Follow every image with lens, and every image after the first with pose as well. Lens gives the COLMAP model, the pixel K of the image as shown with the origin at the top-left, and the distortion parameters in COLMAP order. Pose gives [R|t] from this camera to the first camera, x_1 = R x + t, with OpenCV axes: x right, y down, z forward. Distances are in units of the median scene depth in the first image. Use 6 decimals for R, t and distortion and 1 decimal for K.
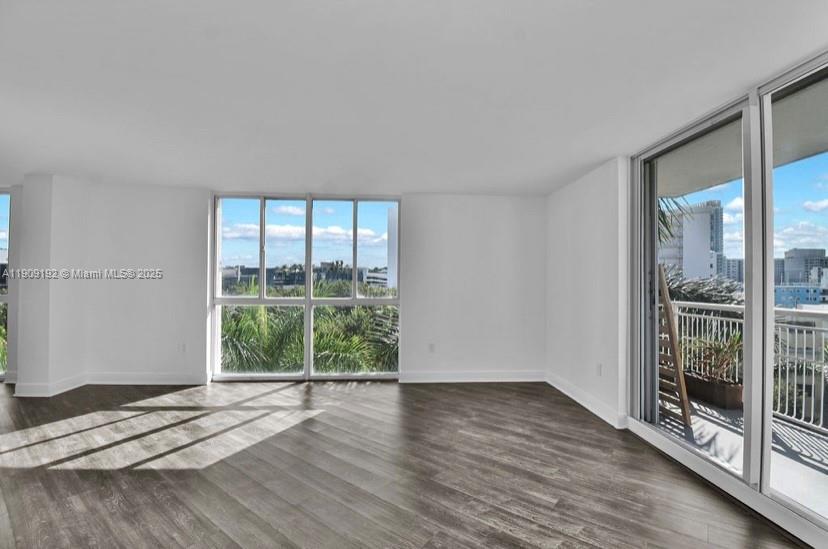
lens RADIAL K [[373.2, 0, 422.9], [0, 373.2, 274.9], [0, 0, 1]] dist [0.016342, -0.024862]
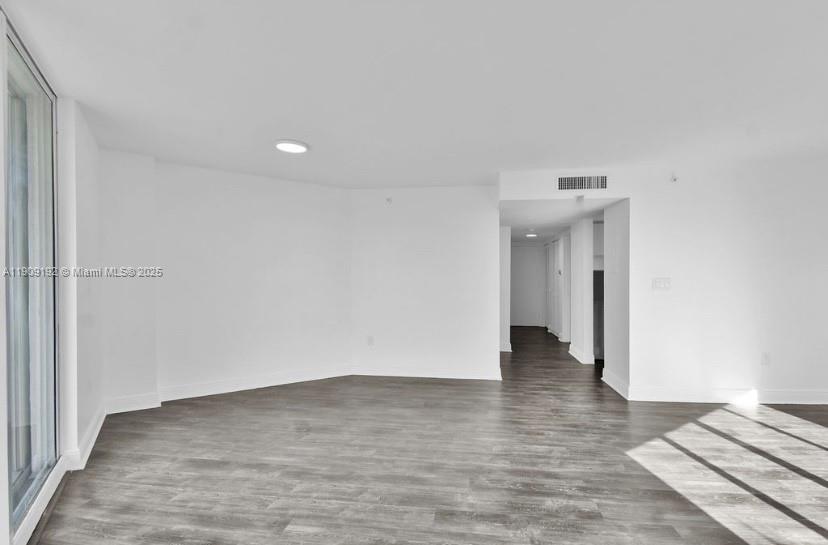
lens RADIAL K [[387.9, 0, 424.9], [0, 387.9, 279.7], [0, 0, 1]] dist [0.027772, -0.027630]
pose [[-0.864969, -0.005362, -0.501797, 0.281216], [-0.000161, 0.999946, -0.010409, 0.024955], [0.501826, -0.008922, -0.864923, 1.017893]]
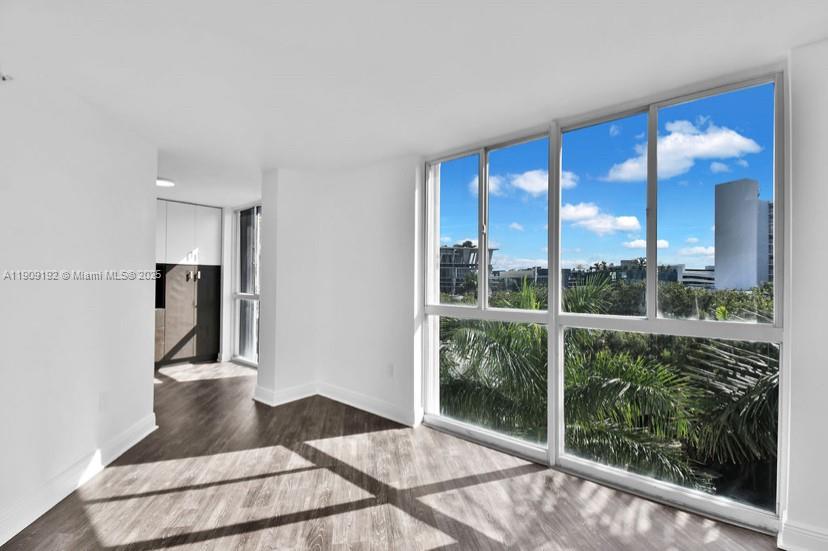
lens RADIAL K [[373.2, 0, 422.9], [0, 373.2, 275.9], [0, 0, 1]] dist [0.016342, -0.024862]
pose [[0.728435, -0.010867, -0.685029, -0.080081], [0.012142, 0.999922, -0.002951, 0.007906], [0.685007, -0.006168, 0.728510, 0.536016]]
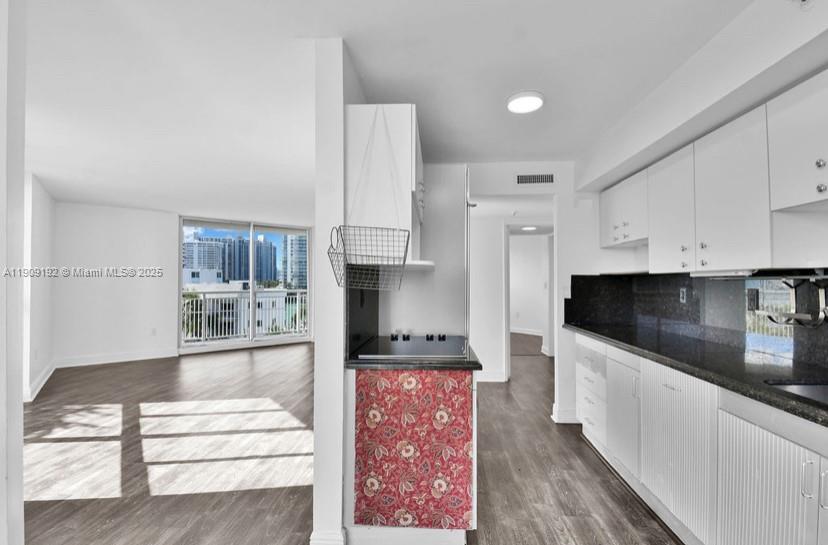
lens RADIAL K [[376.6, 0, 422.3], [0, 376.6, 274.0], [0, 0, 1]] dist [0.022798, -0.025062]
pose [[-0.572340, 0.003821, 0.820008, -1.407398], [-0.019639, 0.999638, -0.018365, 0.000601], [-0.819781, -0.026615, -0.572058, 0.856232]]
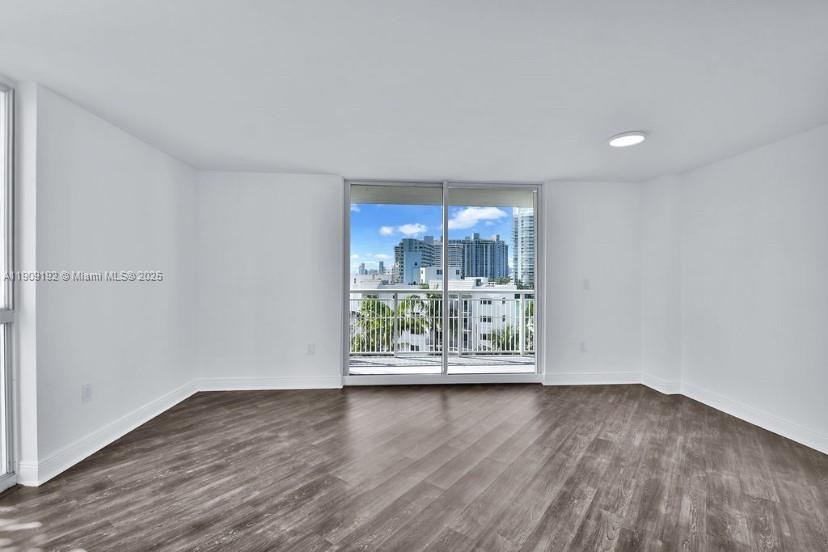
lens RADIAL K [[373.2, 0, 422.9], [0, 373.2, 276.4], [0, 0, 1]] dist [0.016342, -0.024862]
pose [[-0.016053, -0.008332, 0.999836, -0.603166], [-0.021338, 0.999740, 0.007988, 0.008482], [-0.999643, -0.021206, -0.016227, 0.589028]]
